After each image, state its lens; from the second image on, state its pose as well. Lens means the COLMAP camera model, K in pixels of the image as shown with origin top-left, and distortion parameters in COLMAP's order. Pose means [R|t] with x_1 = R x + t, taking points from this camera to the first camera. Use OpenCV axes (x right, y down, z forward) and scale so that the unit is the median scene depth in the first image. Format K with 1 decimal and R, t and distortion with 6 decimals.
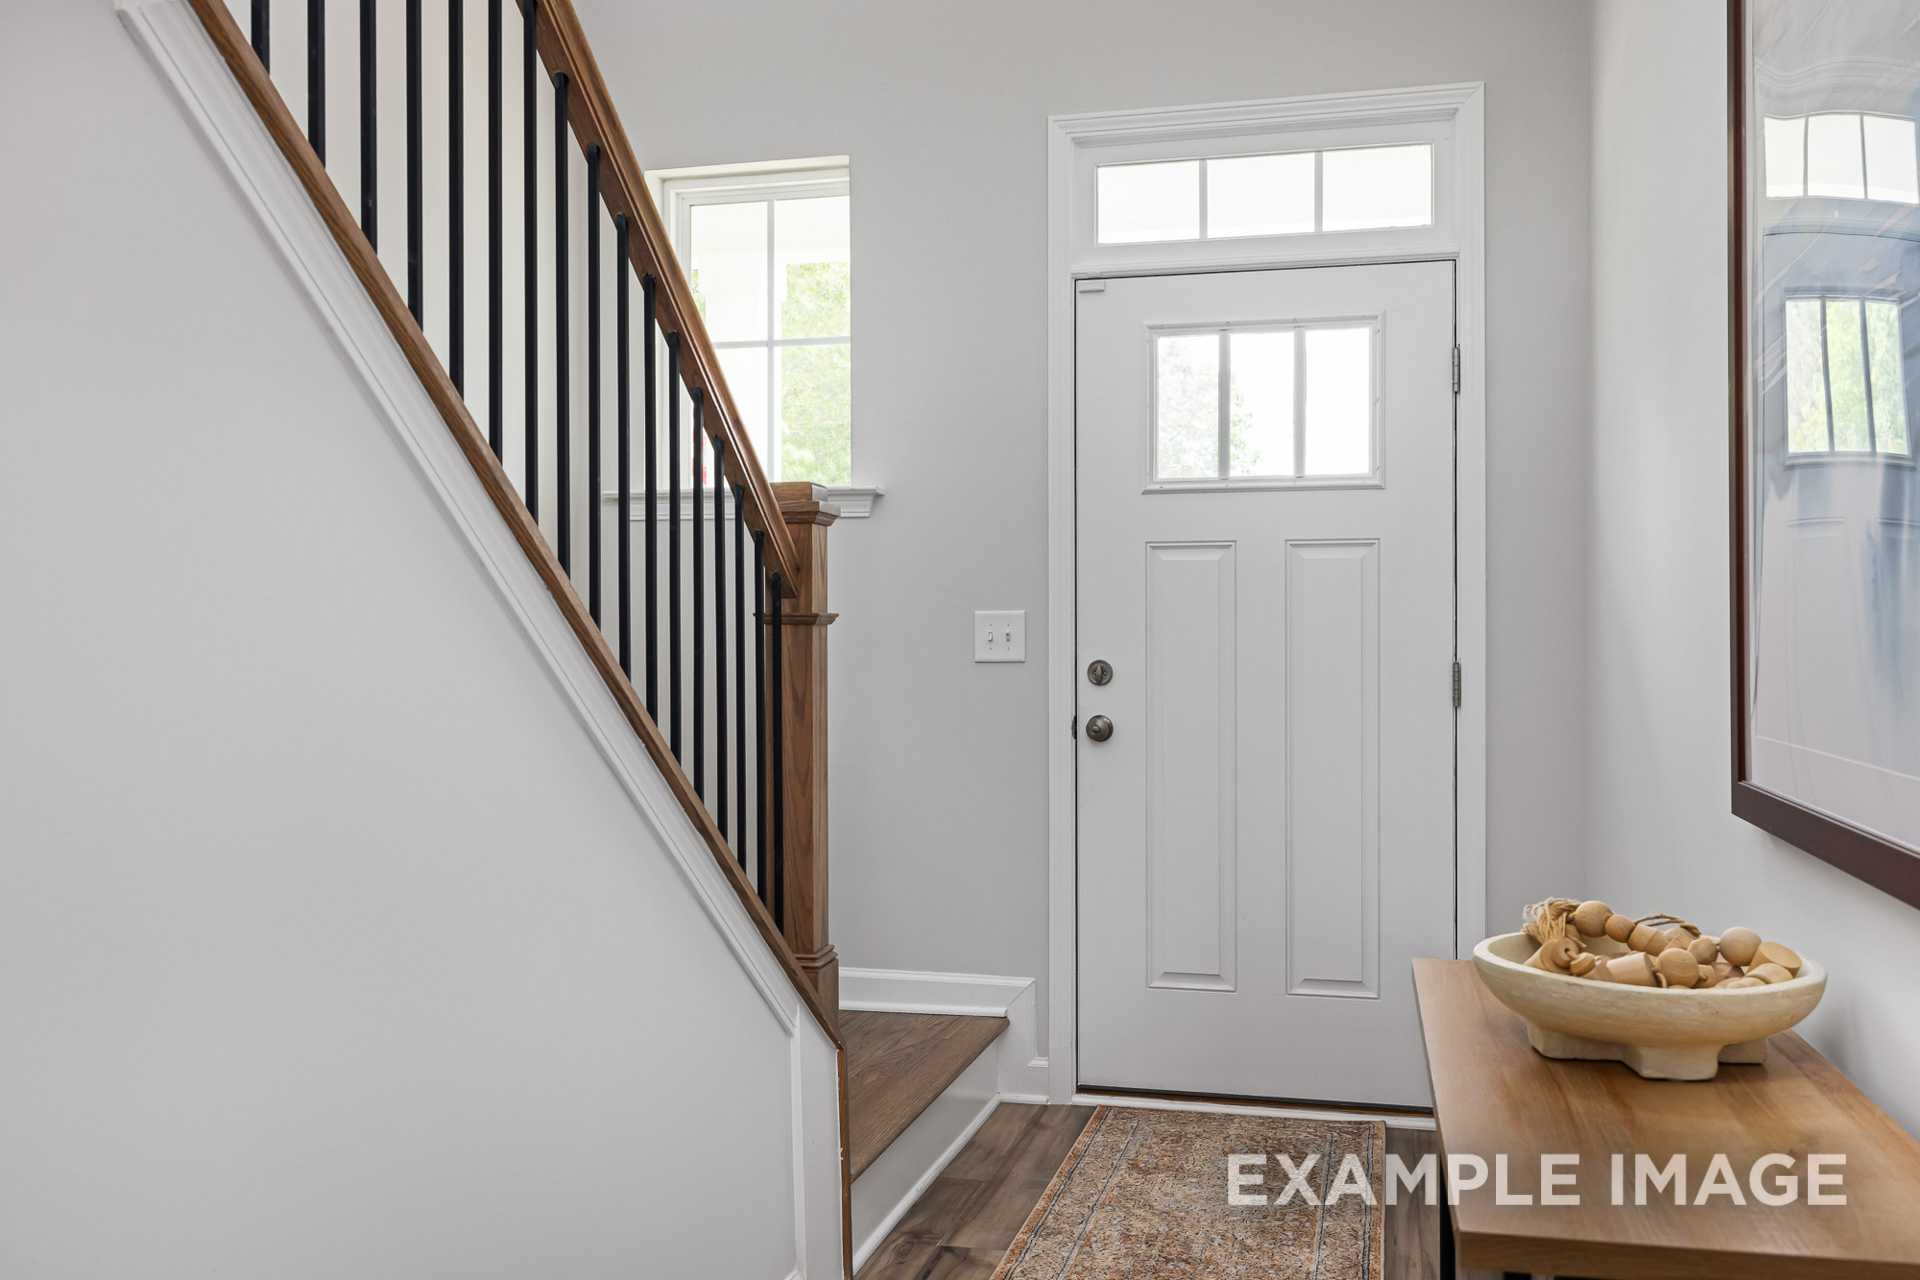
lens RADIAL K [[1776.8, 0, 961.3], [0, 1776.8, 641.1], [0, 0, 1]] dist [0.017457, 0.000000]
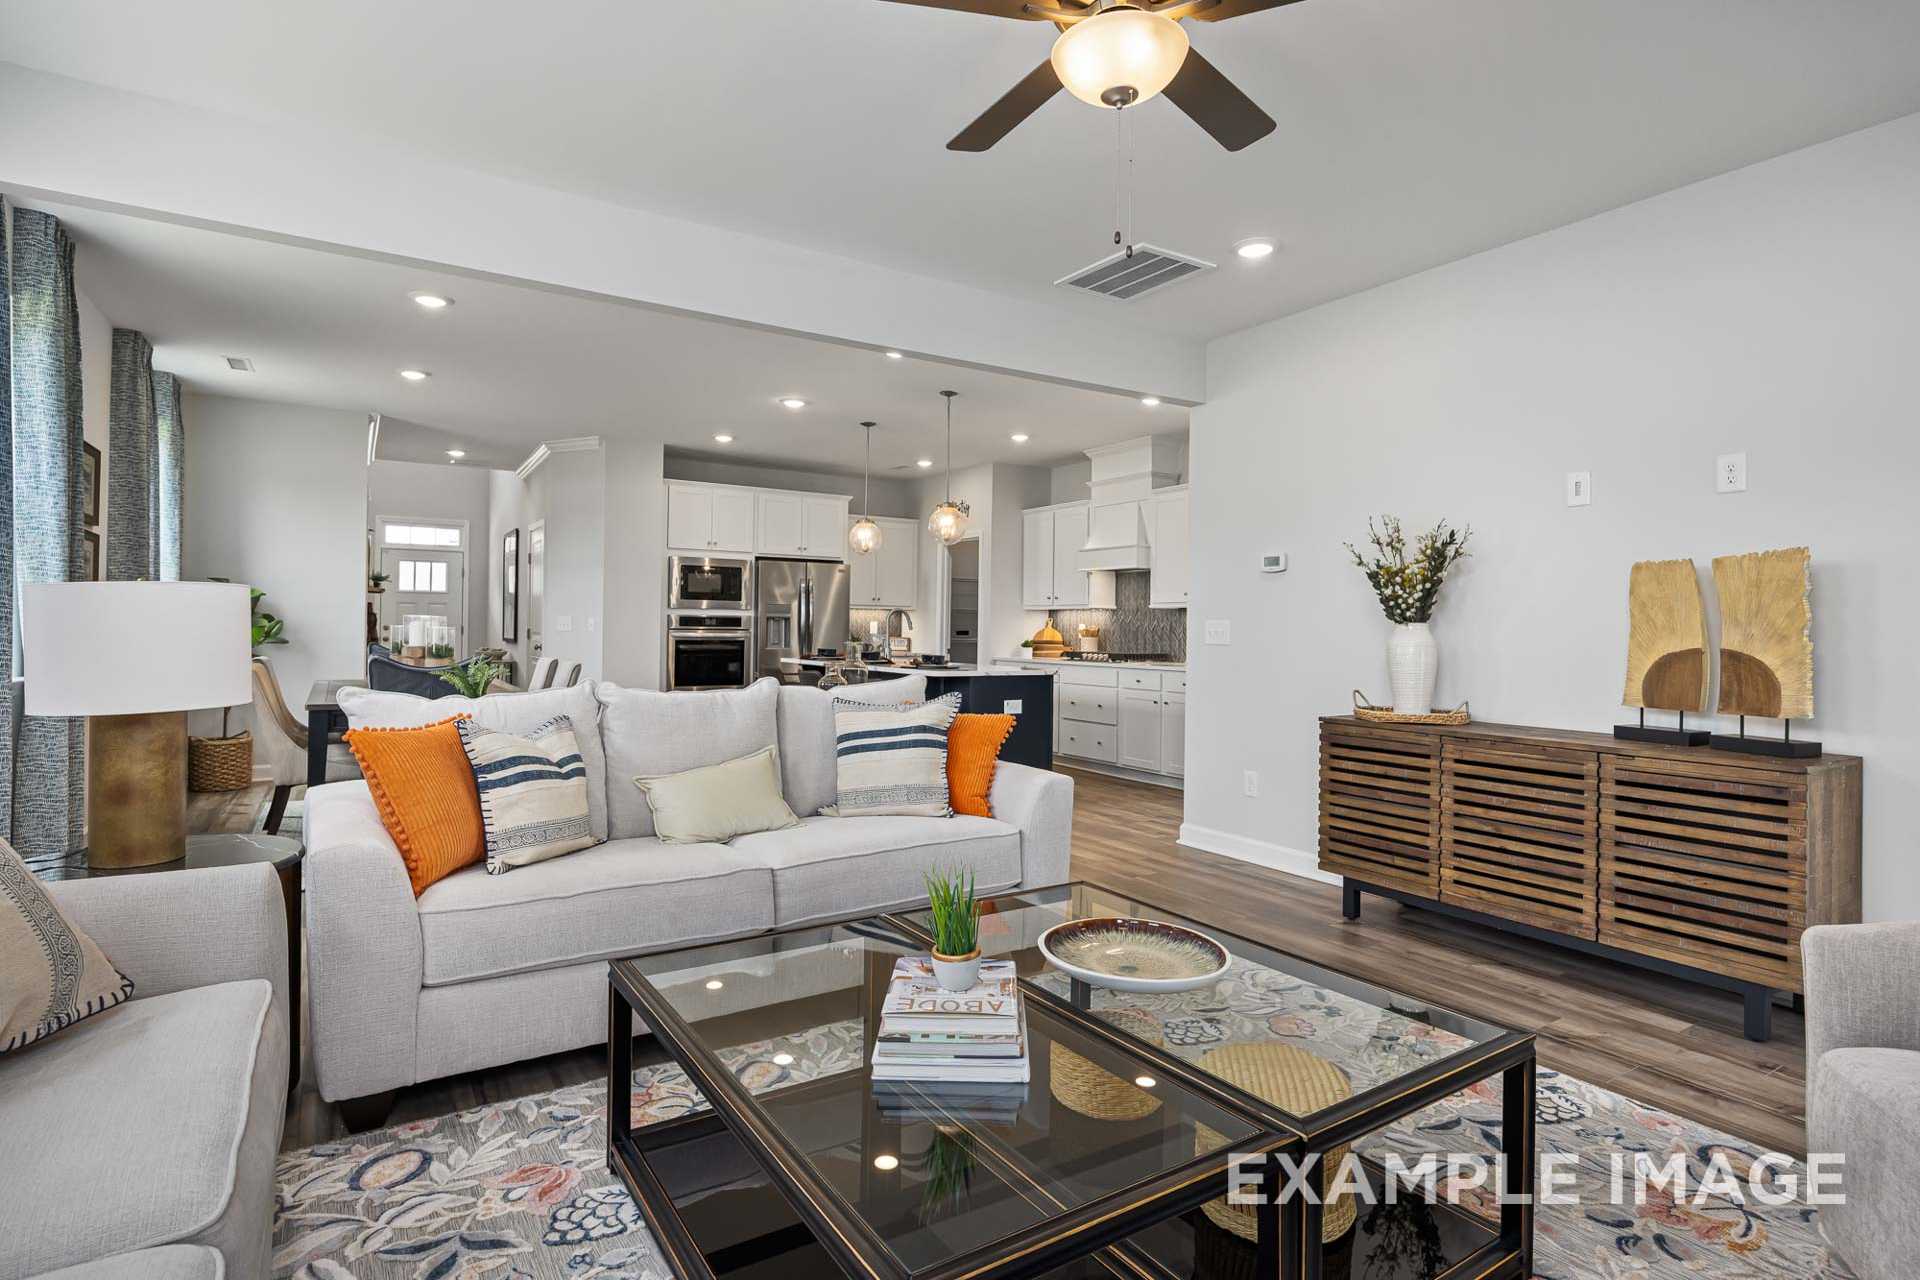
lens RADIAL K [[989.2, 0, 966.3], [0, 989.2, 642.0], [0, 0, 1]] dist [-0.012652, 0.000740]
pose [[0.694126, 0.007524, 0.719815, -0.799910], [-0.014047, 0.999897, 0.003094, 0.023706], [-0.719717, -0.012259, 0.694159, -2.133920]]
